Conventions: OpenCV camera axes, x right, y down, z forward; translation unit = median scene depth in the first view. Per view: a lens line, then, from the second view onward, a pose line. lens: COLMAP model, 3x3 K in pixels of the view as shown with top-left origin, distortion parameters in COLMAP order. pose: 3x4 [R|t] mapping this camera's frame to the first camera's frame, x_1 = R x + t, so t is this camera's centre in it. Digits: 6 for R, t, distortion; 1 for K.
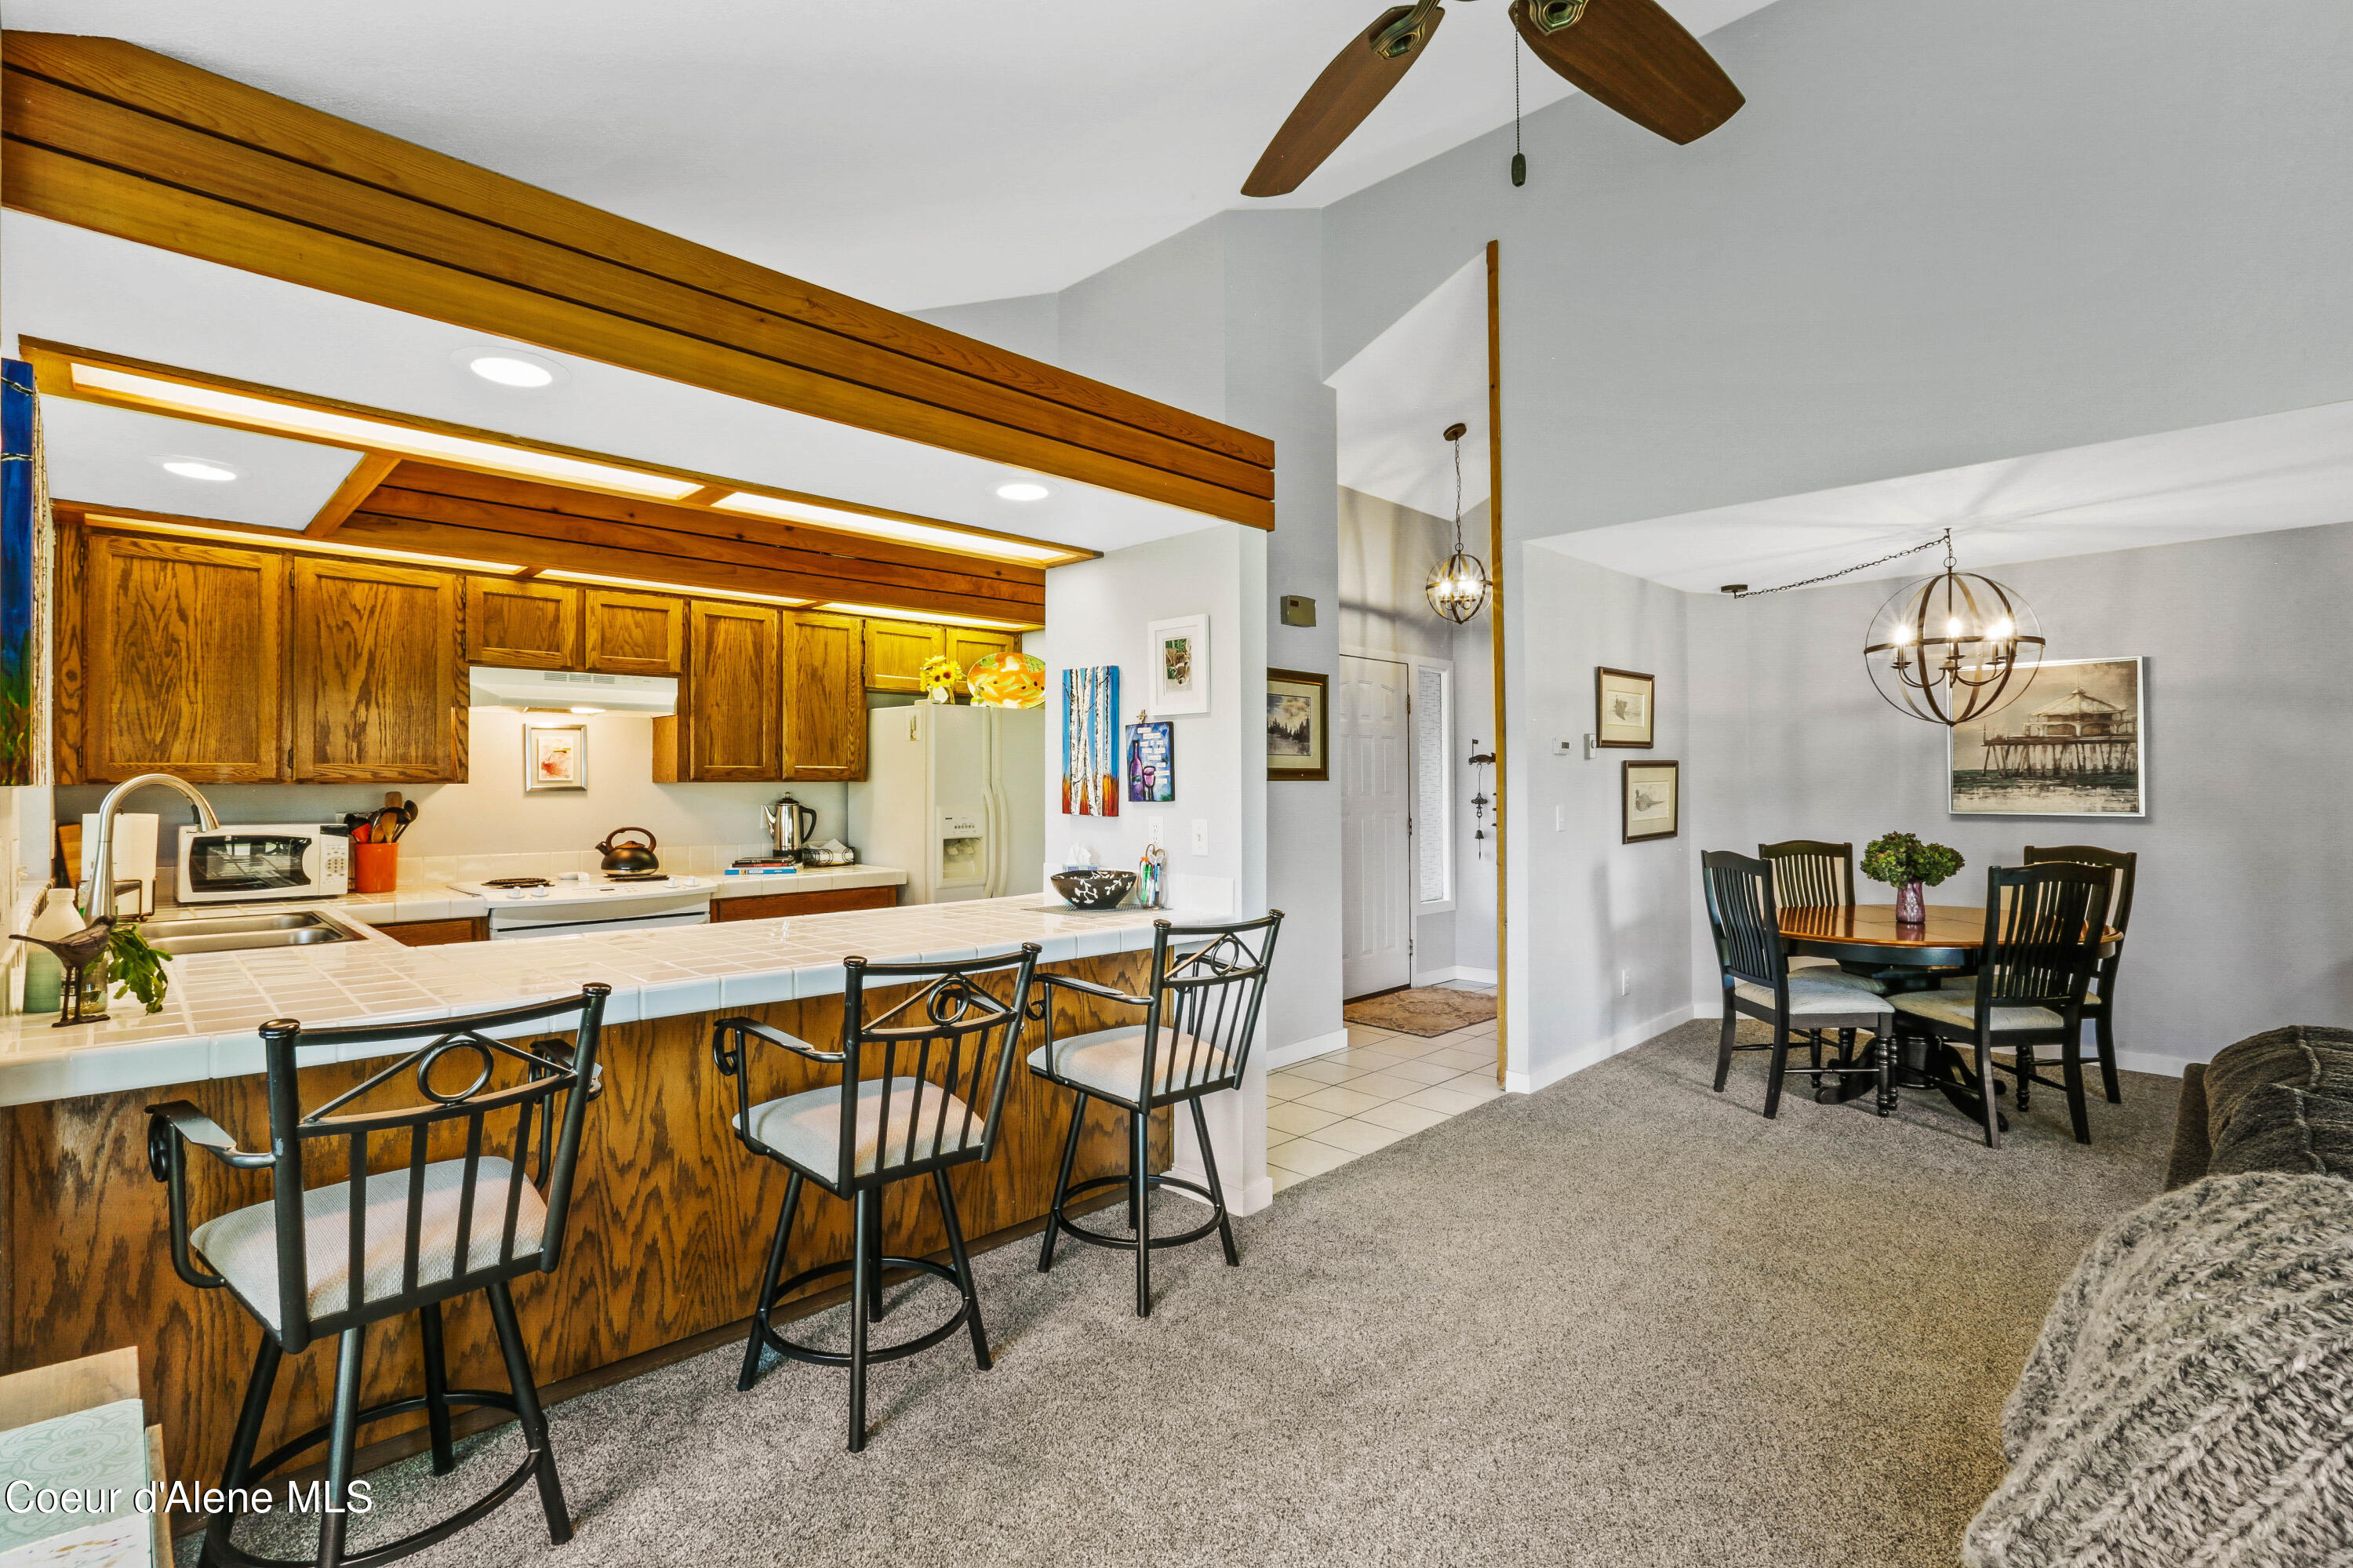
lens RADIAL K [[1078.8, 0, 1176.5], [0, 1078.8, 784.0], [0, 0, 1]] dist [-0.000076, 0.000010]
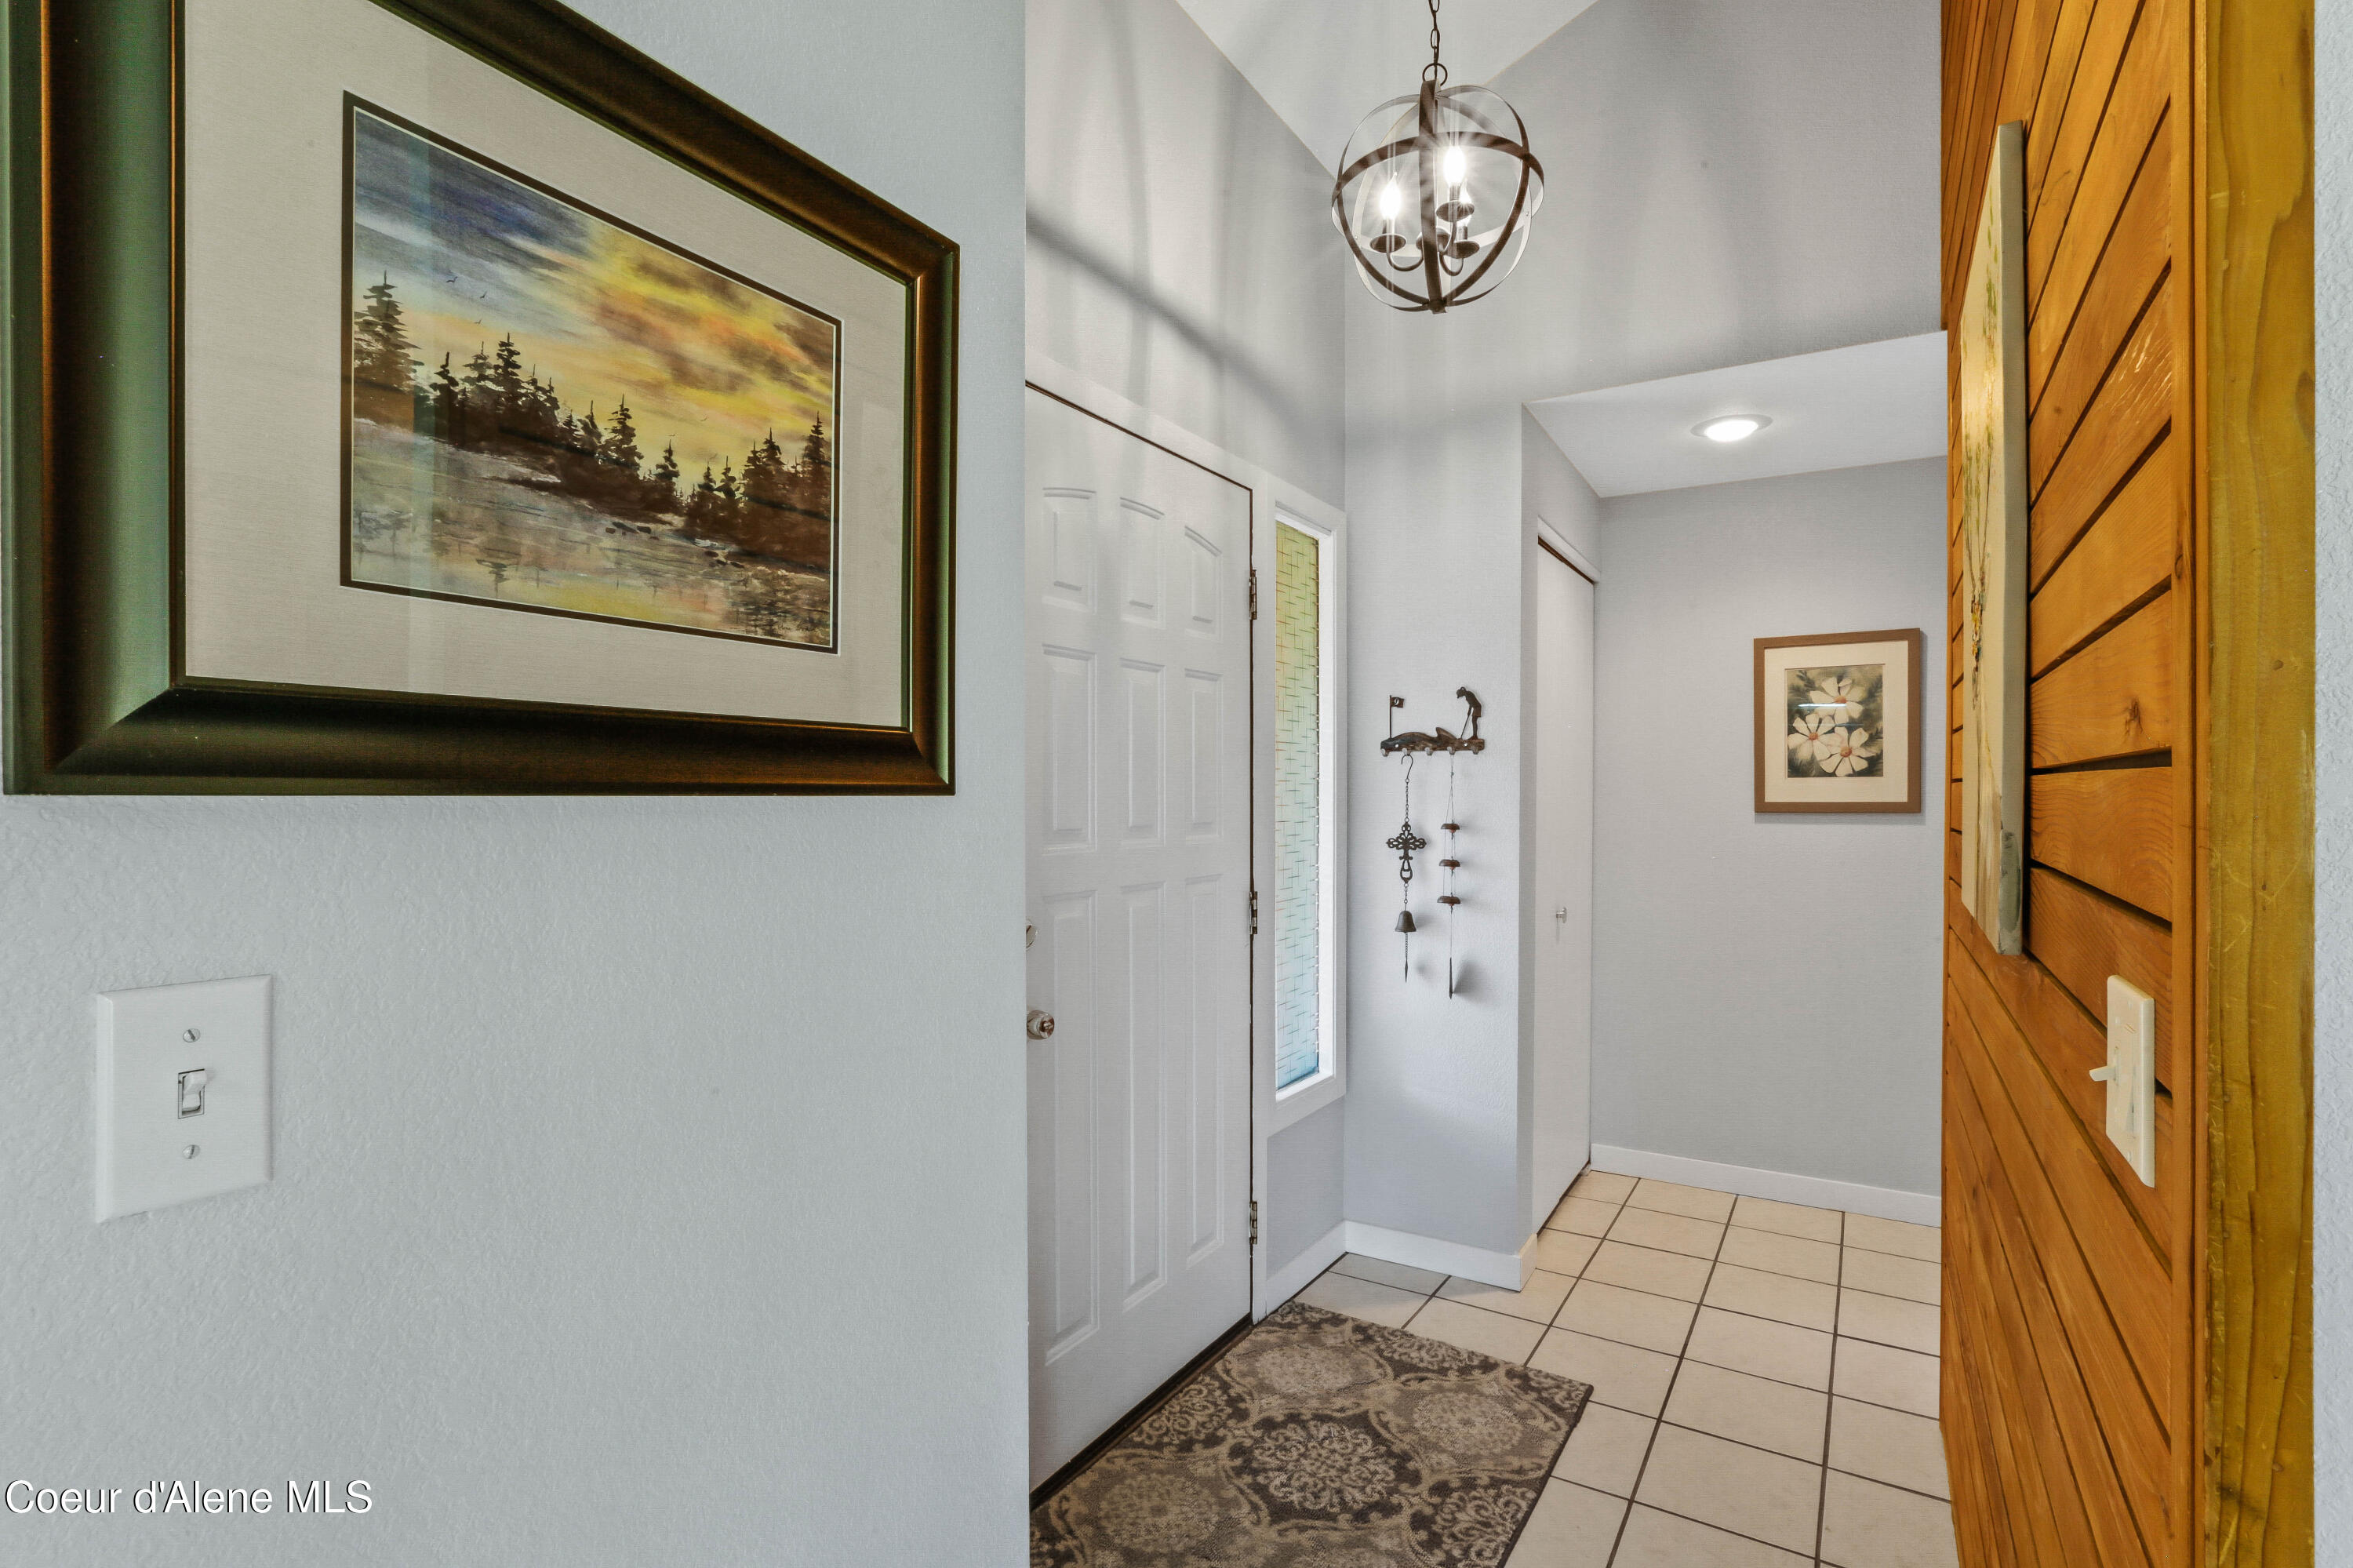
lens RADIAL K [[1112.7, 0, 1190.7], [0, 1112.7, 796.0], [0, 0, 1]] dist [-0.000336, 0.000072]
pose [[0.976092, 0.008087, 0.217209, 0.140125], [-0.008665, 0.999961, 0.001706, -0.003190], [-0.217187, -0.003547, 0.976124, 0.800259]]
